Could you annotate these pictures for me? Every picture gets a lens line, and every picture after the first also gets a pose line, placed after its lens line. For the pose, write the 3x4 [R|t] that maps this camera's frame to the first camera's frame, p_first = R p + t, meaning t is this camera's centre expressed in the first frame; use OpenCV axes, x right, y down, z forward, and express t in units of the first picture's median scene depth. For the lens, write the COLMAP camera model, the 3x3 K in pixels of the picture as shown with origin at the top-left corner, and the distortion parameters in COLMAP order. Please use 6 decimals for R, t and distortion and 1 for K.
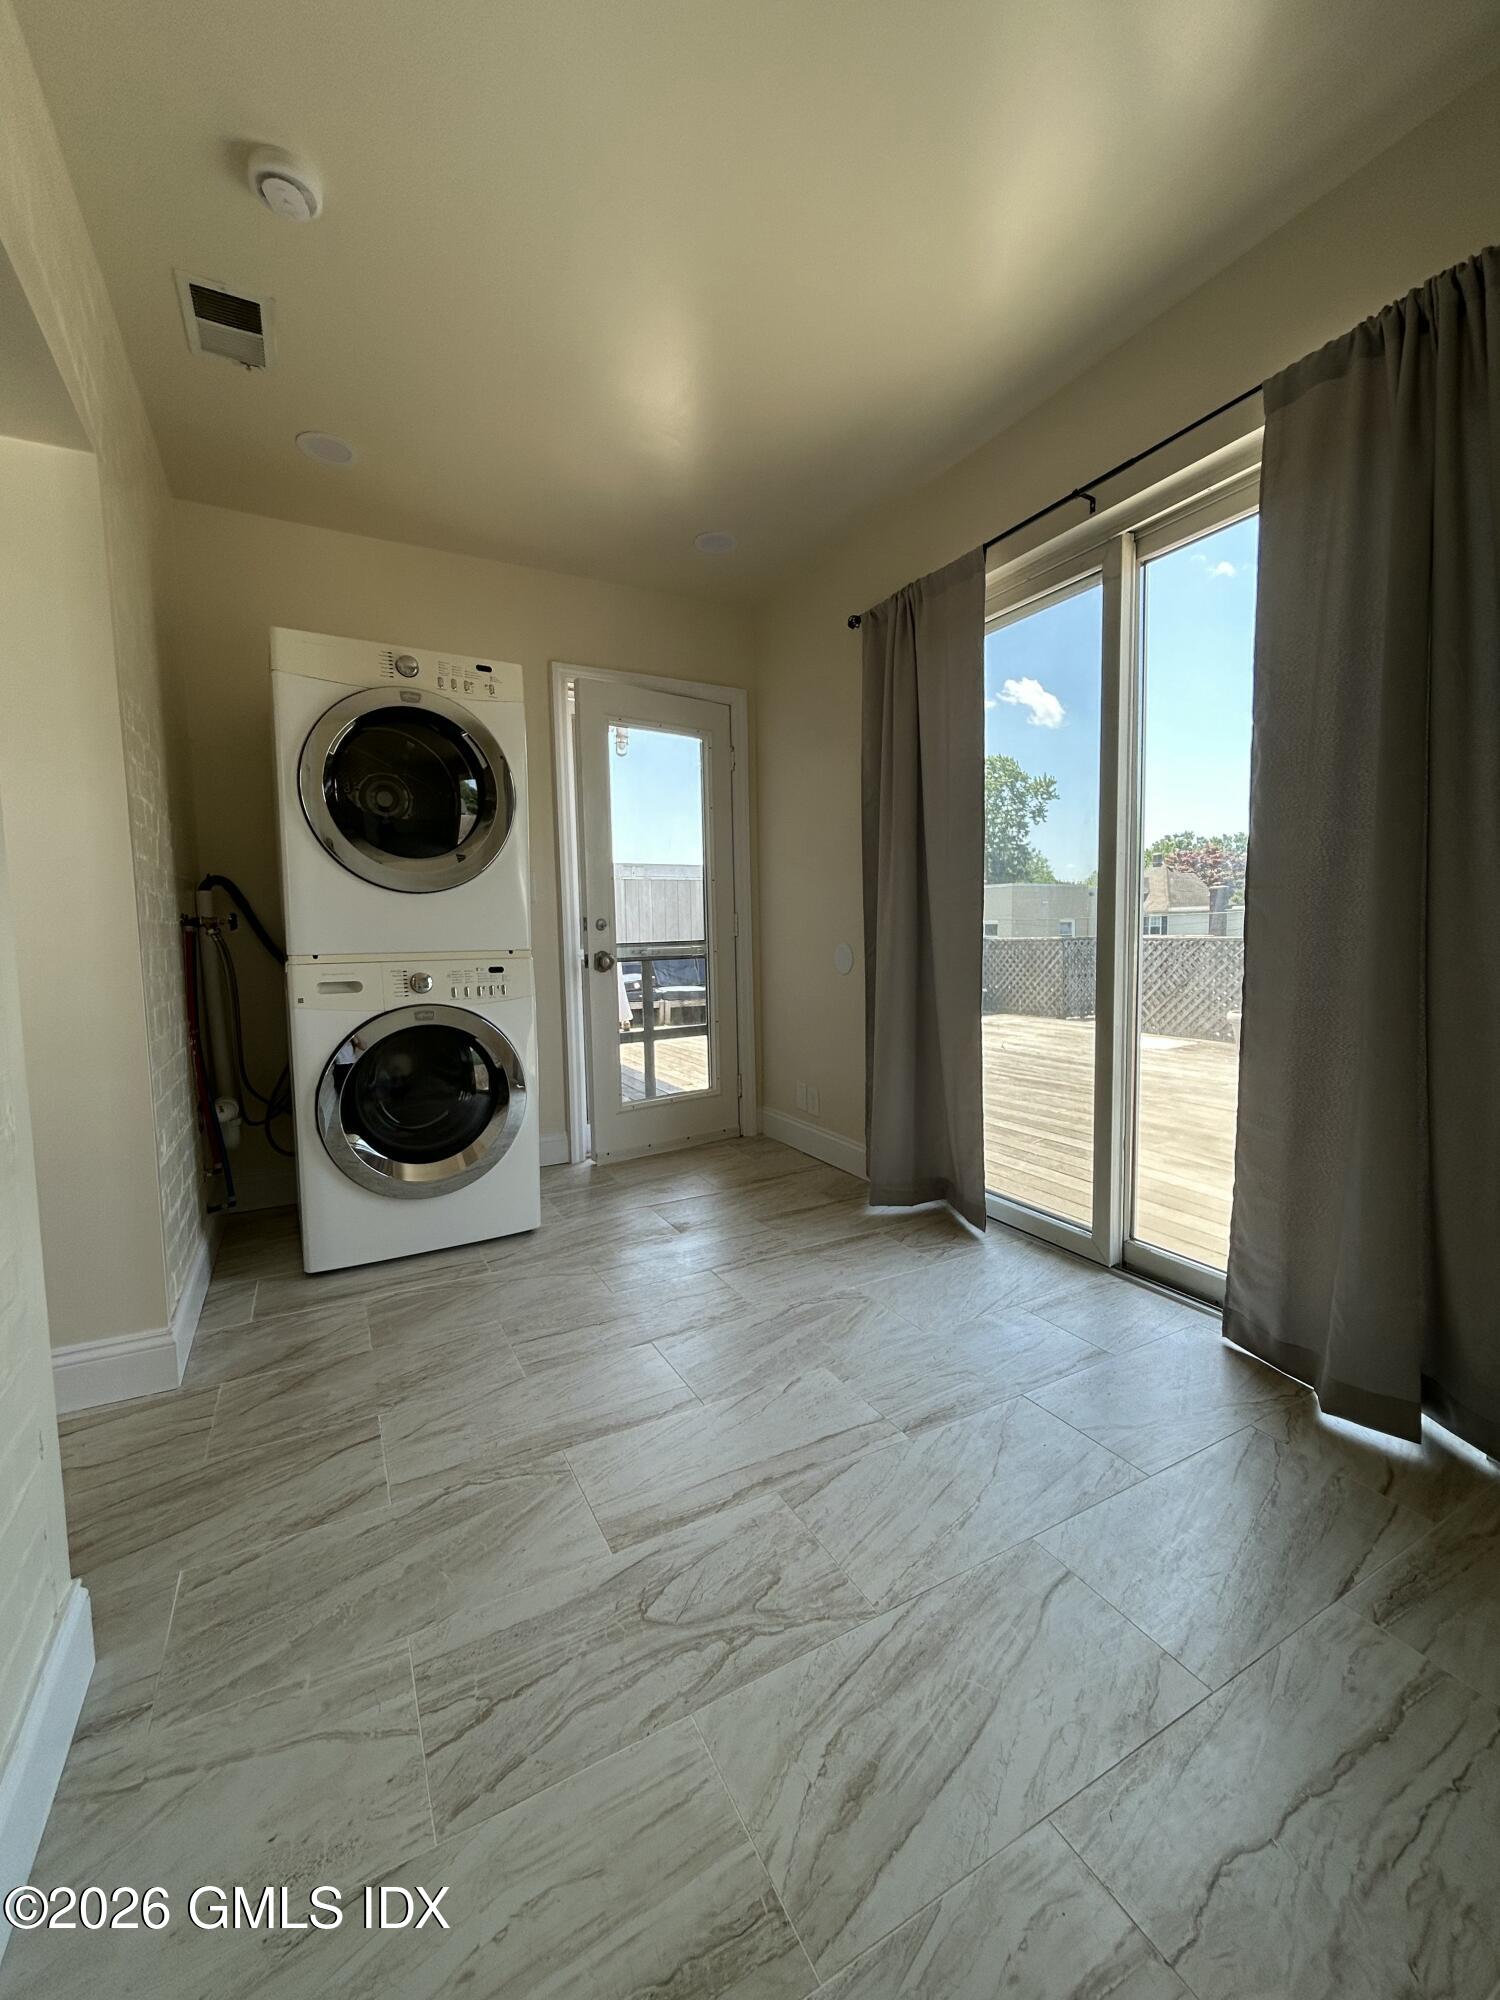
lens RADIAL K [[811.5, 0, 752.5], [0, 811.5, 999.0], [0, 0, 1]] dist [-0.001056, 0.000361]
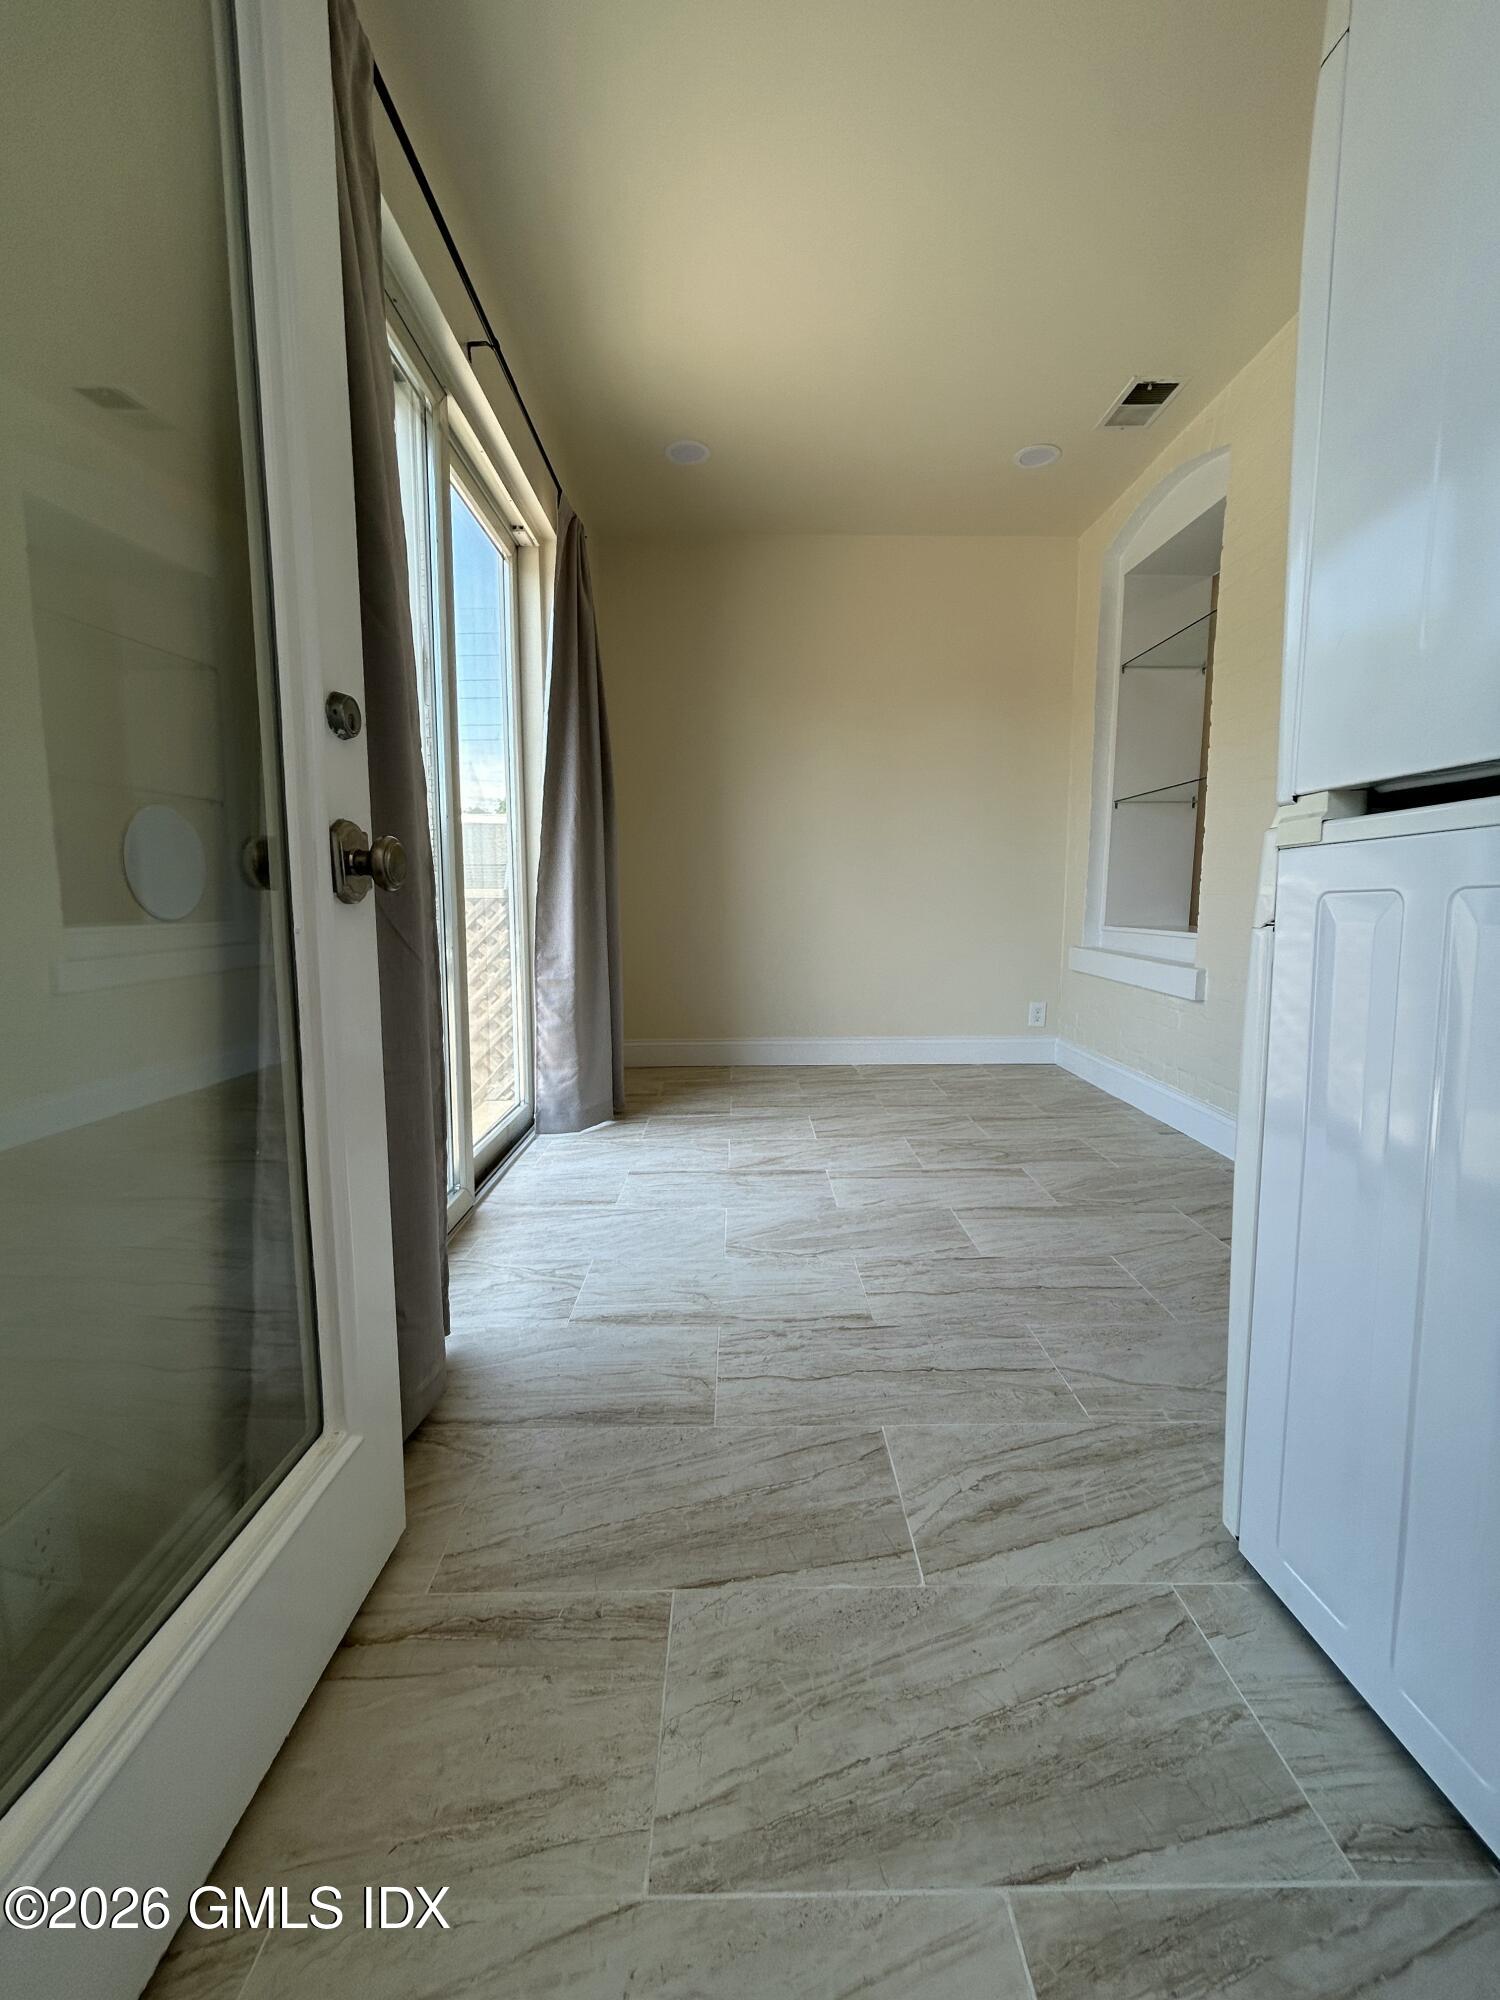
lens RADIAL K [[811.5, 0, 751.6], [0, 811.5, 989.1], [0, 0, 1]] dist [-0.001056, 0.000361]
pose [[-0.887054, -0.033929, 0.460417, -0.443483], [0.056623, 0.981771, 0.181439, -0.110542], [-0.458180, 0.187016, -0.868963, 2.677892]]
